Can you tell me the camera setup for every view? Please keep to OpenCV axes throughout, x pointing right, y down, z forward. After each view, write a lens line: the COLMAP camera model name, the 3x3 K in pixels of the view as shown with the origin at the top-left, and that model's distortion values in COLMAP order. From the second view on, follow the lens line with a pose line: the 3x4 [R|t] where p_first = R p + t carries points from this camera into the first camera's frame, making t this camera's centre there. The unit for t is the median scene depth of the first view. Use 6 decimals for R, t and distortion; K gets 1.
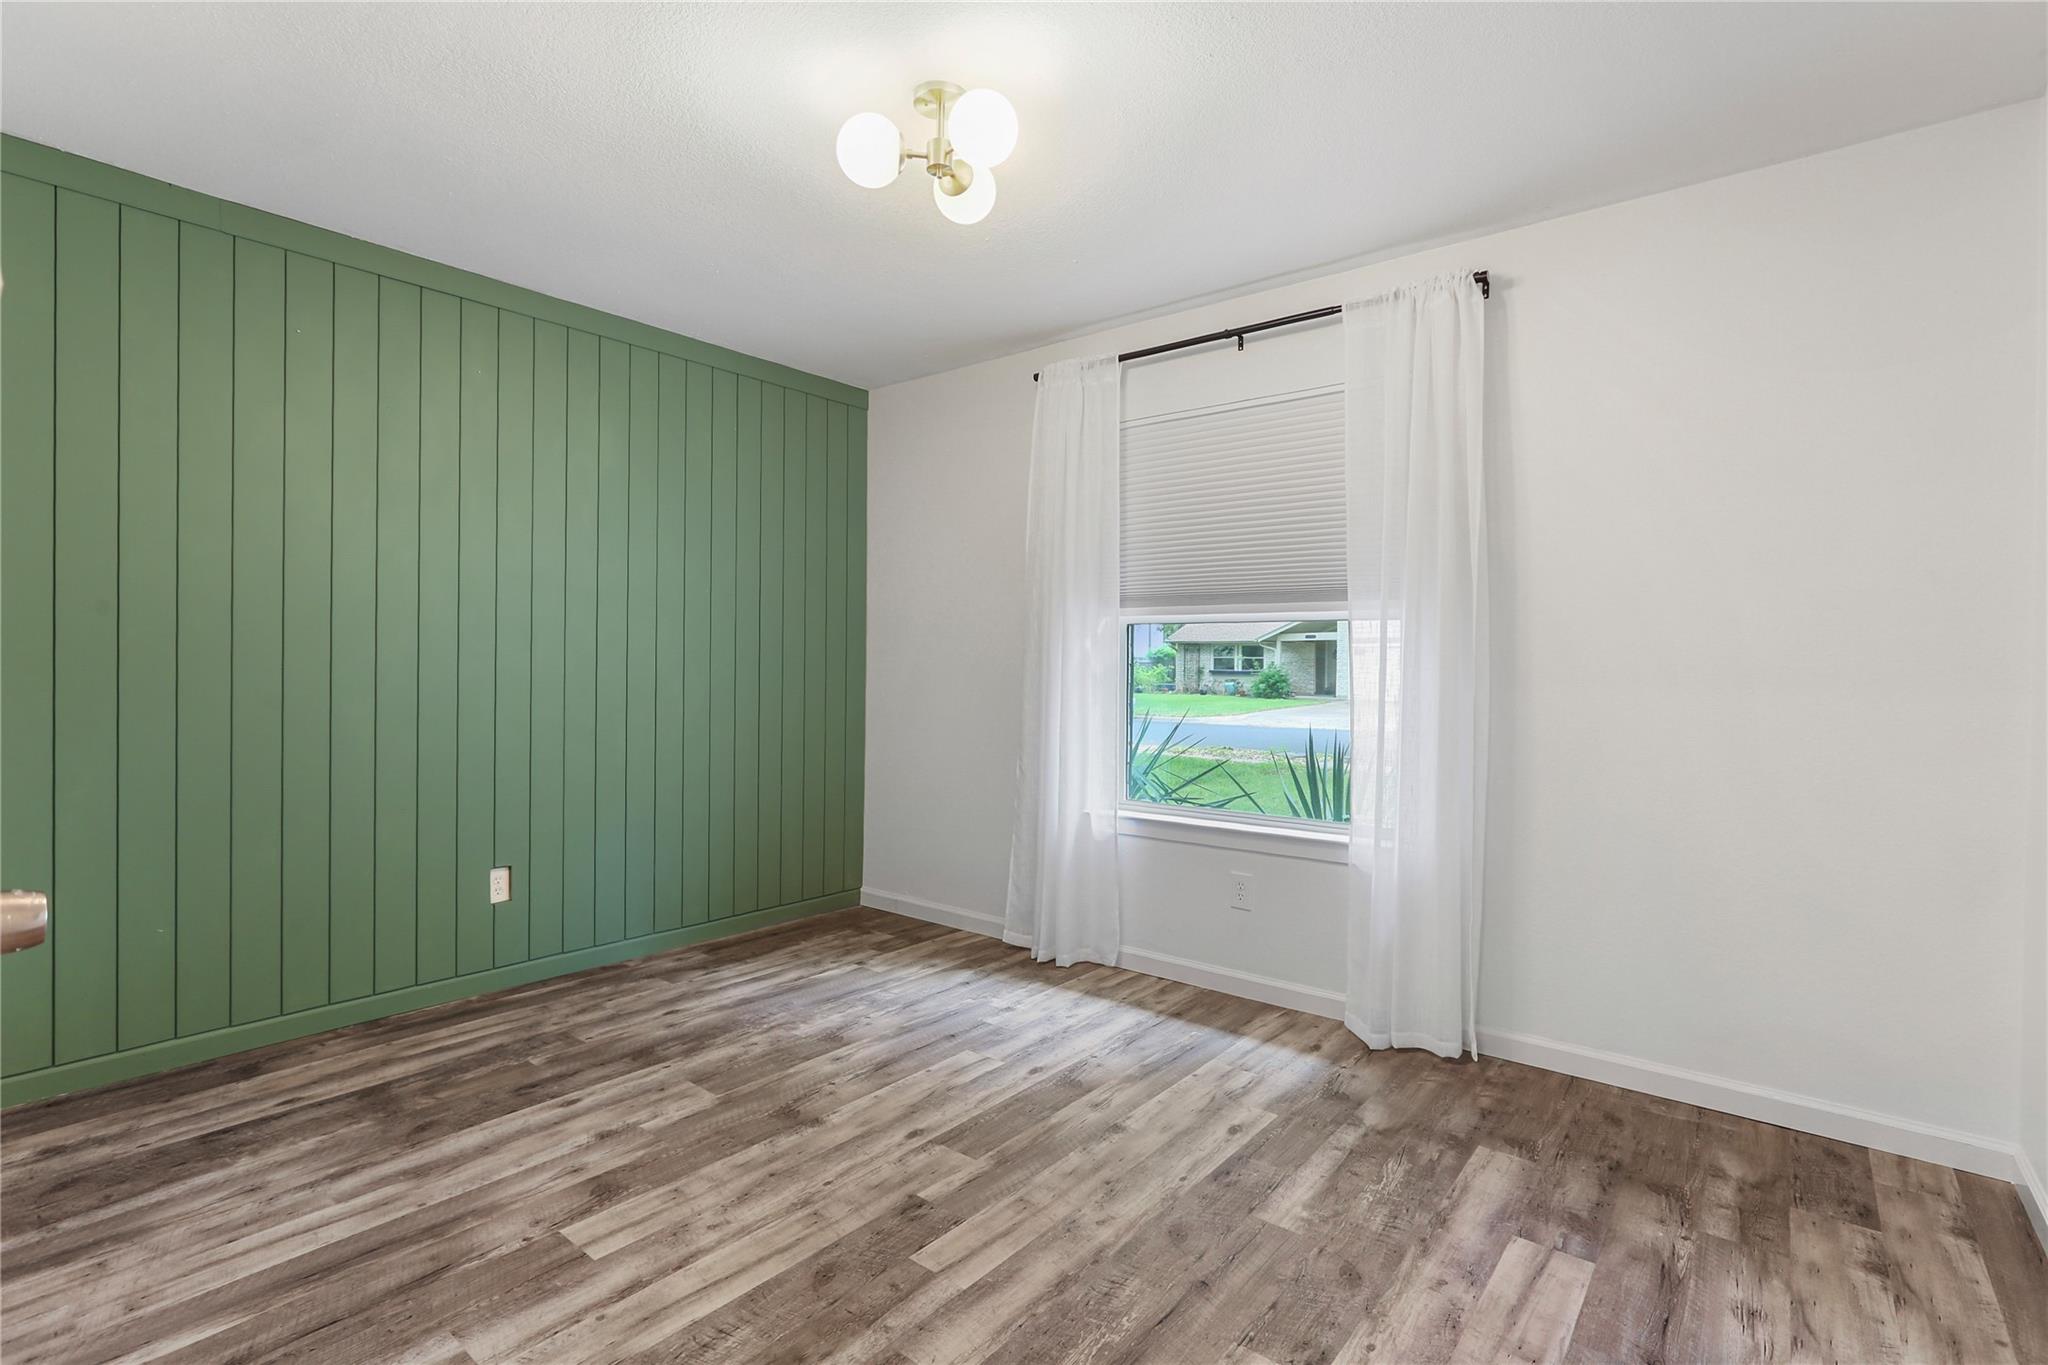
lens RADIAL K [[944.9, 0, 1029.0], [0, 944.9, 685.0], [0, 0, 1]] dist [-0.040619, 0.015435]
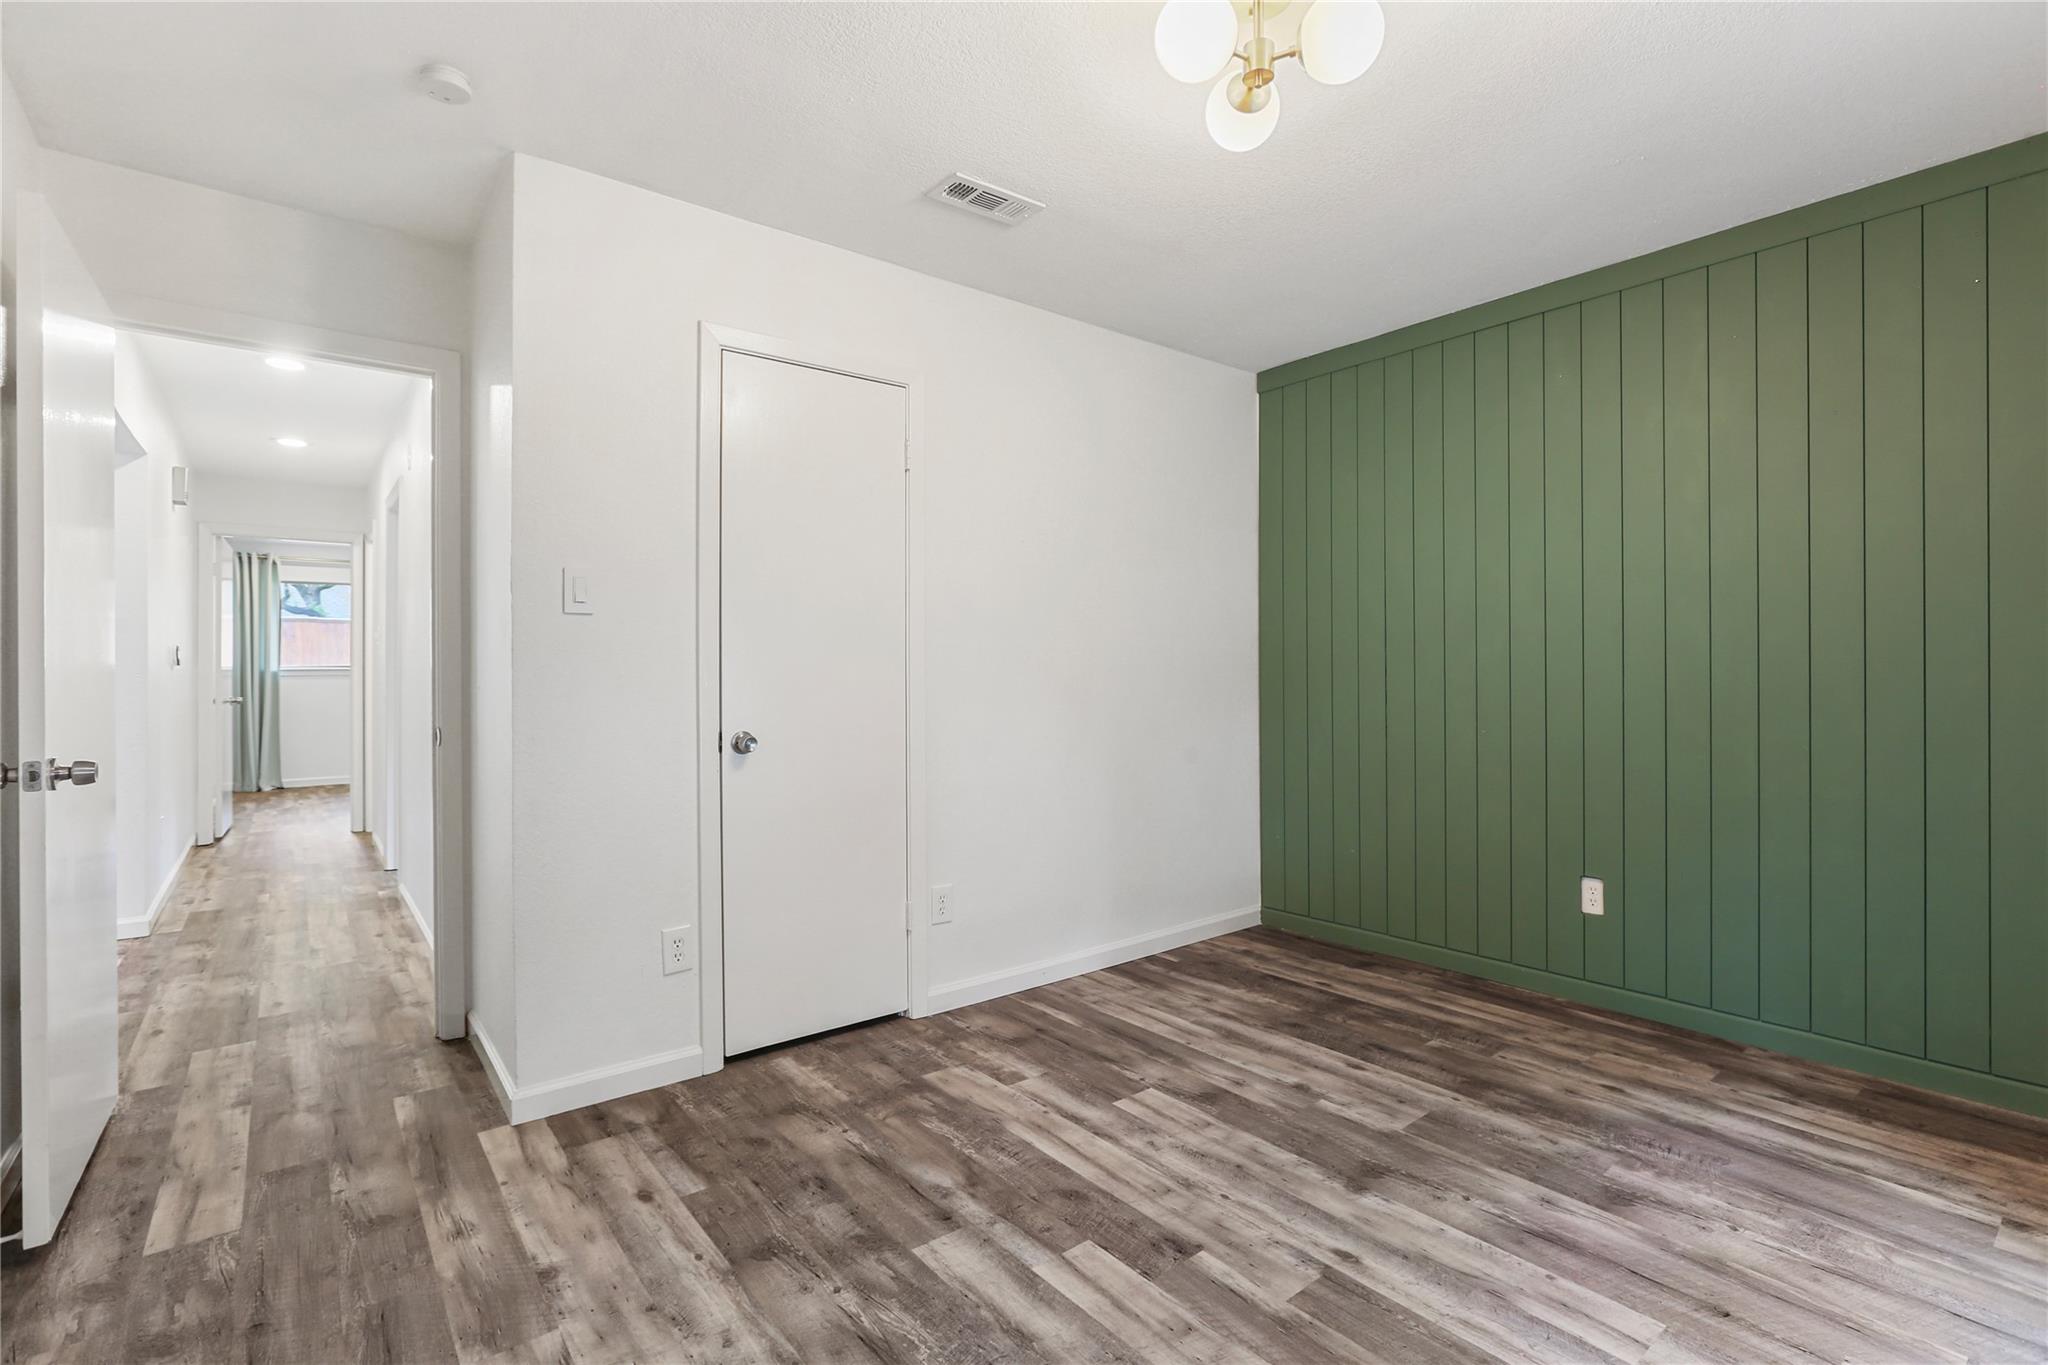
lens RADIAL K [[944.9, 0, 1021.9], [0, 944.9, 679.3], [0, 0, 1]] dist [-0.040619, 0.015435]
pose [[-0.216028, 0.000064, -0.976387, 0.644181], [-0.014209, 0.999894, 0.003210, -0.002990], [0.976284, 0.014567, -0.216004, 0.827290]]
